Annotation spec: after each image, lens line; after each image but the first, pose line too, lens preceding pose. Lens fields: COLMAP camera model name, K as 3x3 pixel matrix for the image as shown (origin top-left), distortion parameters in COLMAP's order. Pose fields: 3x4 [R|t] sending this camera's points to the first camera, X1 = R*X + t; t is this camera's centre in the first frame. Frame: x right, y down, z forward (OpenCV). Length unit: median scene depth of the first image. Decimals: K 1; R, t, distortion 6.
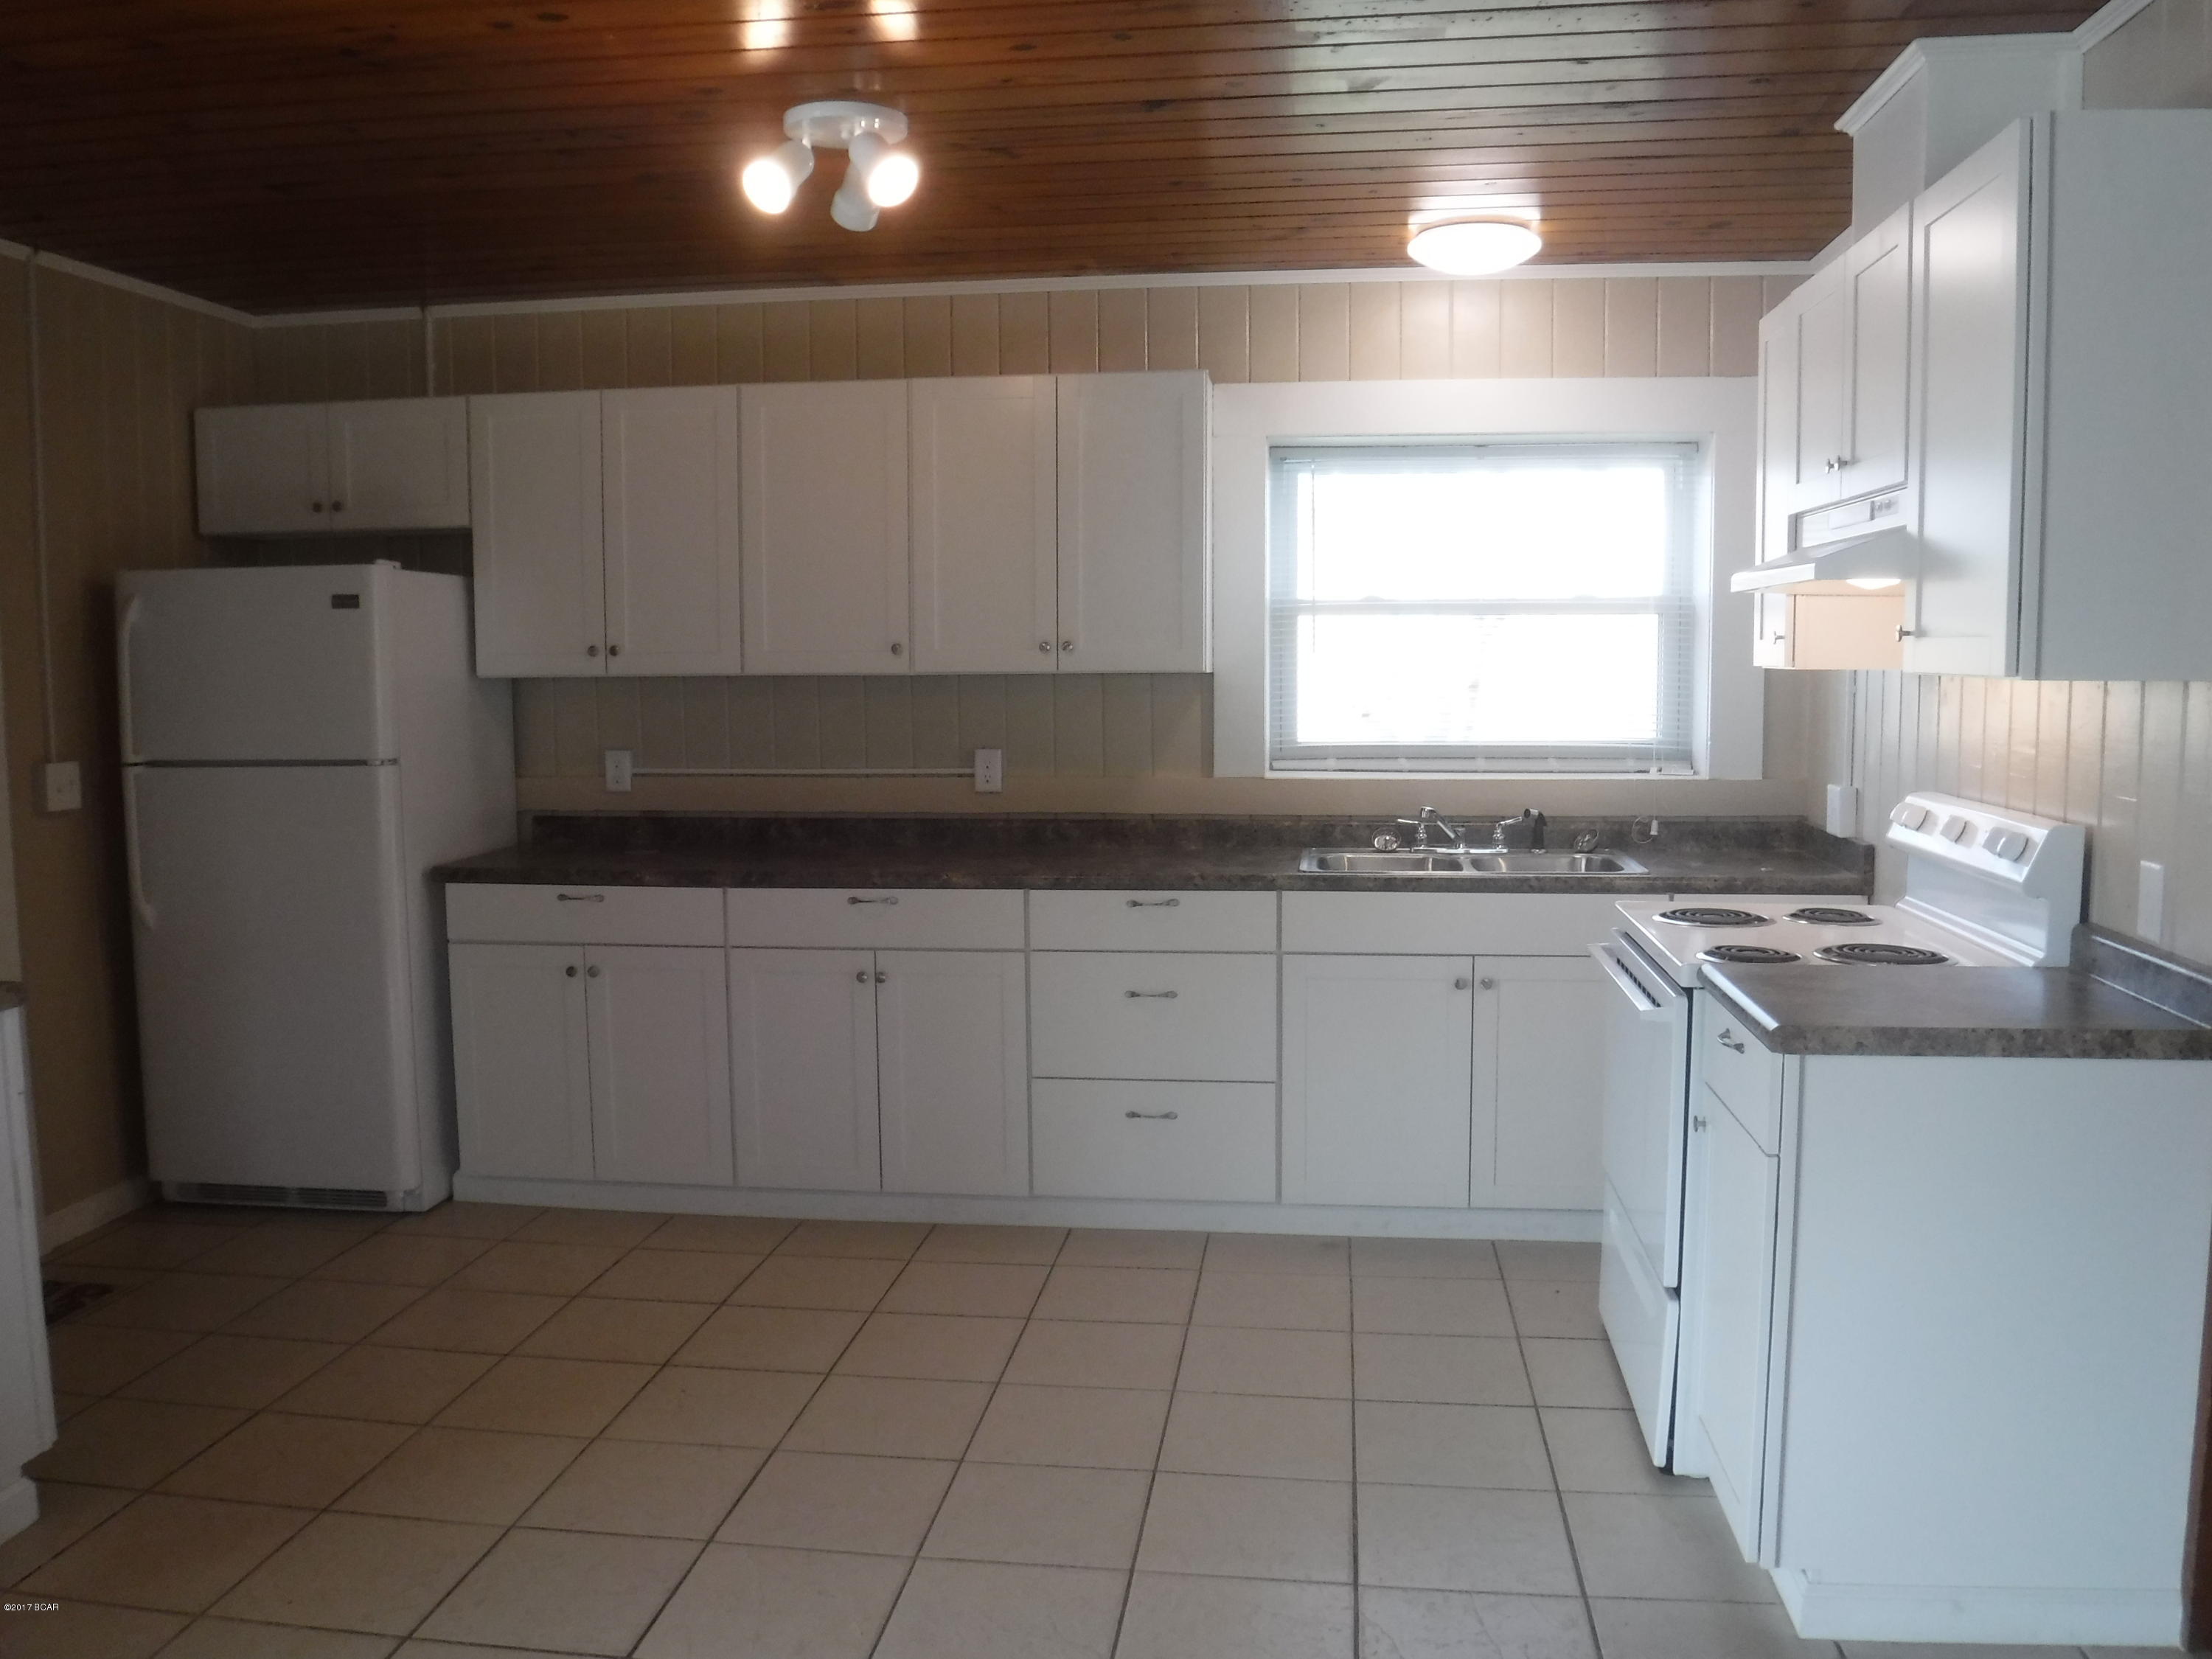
lens RADIAL K [[1806.3, 0, 1117.0], [0, 1806.3, 834.7], [0, 0, 1]] dist [-0.094218, 0.054691]
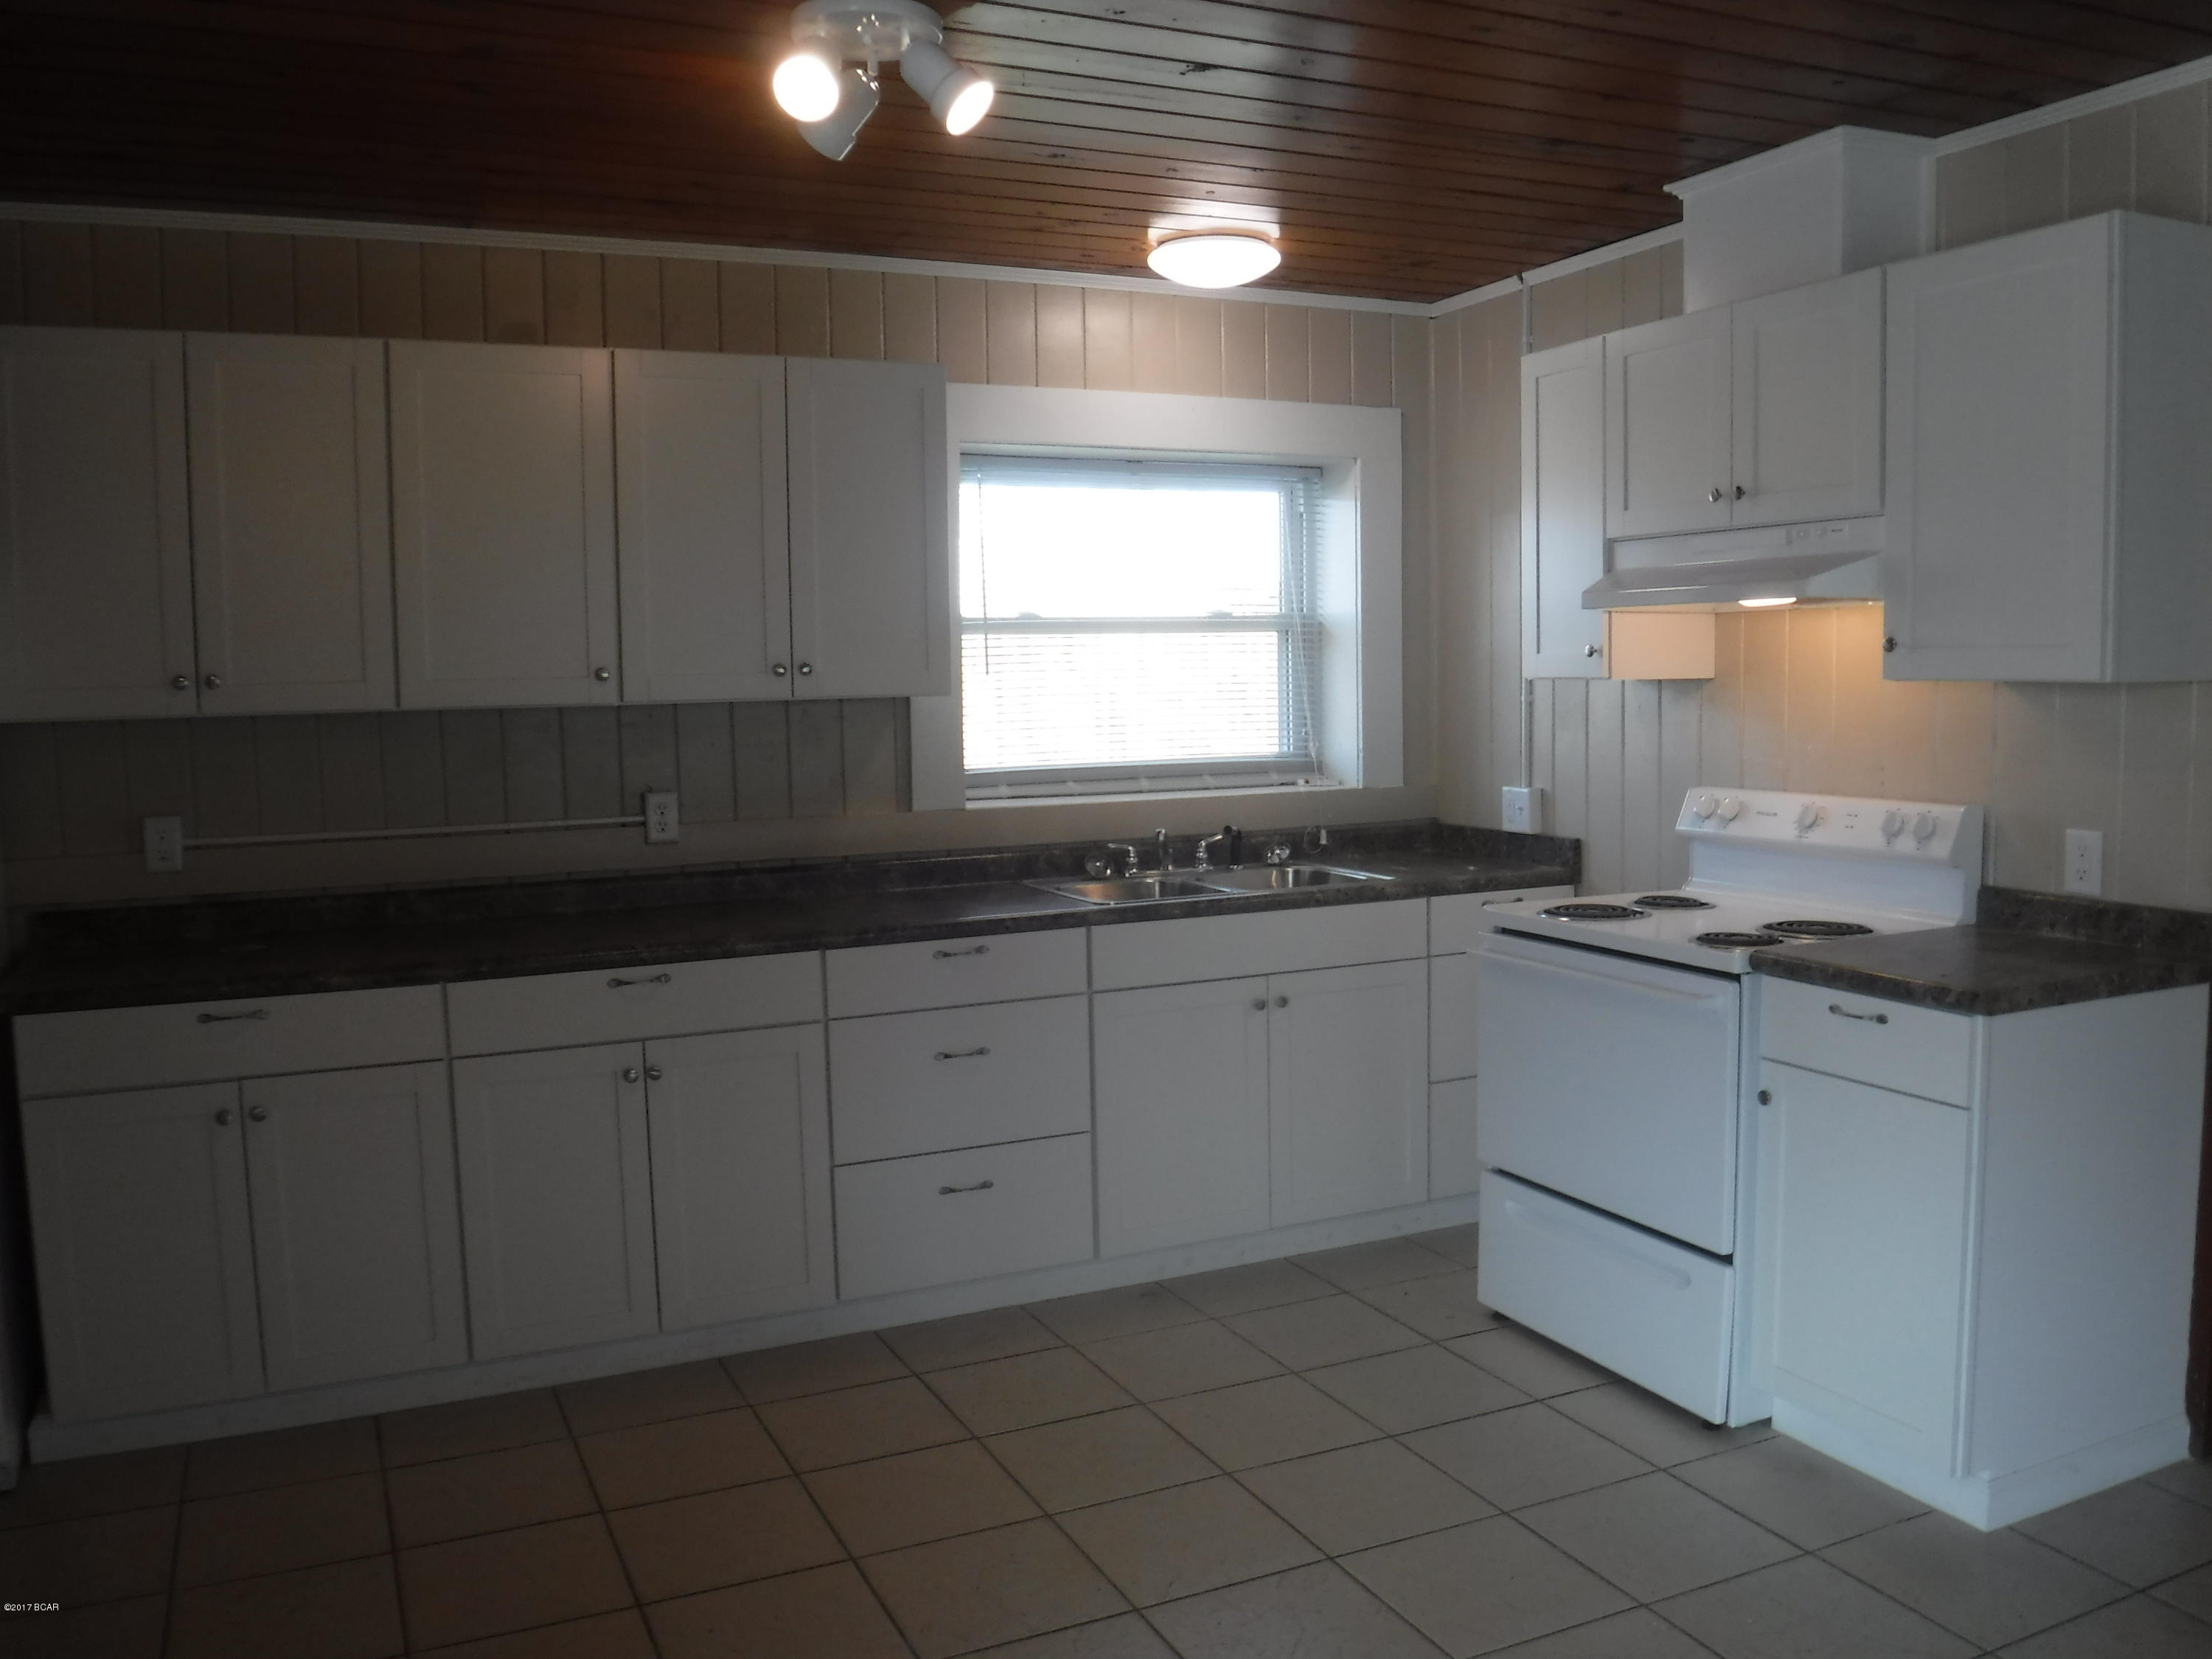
lens RADIAL K [[1806.3, 0, 1108.9], [0, 1806.3, 840.4], [0, 0, 1]] dist [-0.094218, 0.054691]
pose [[0.847129, -0.059471, 0.528049, -0.361934], [0.065381, 0.997832, 0.007493, -0.018331], [-0.527350, 0.028177, 0.849181, 0.182361]]
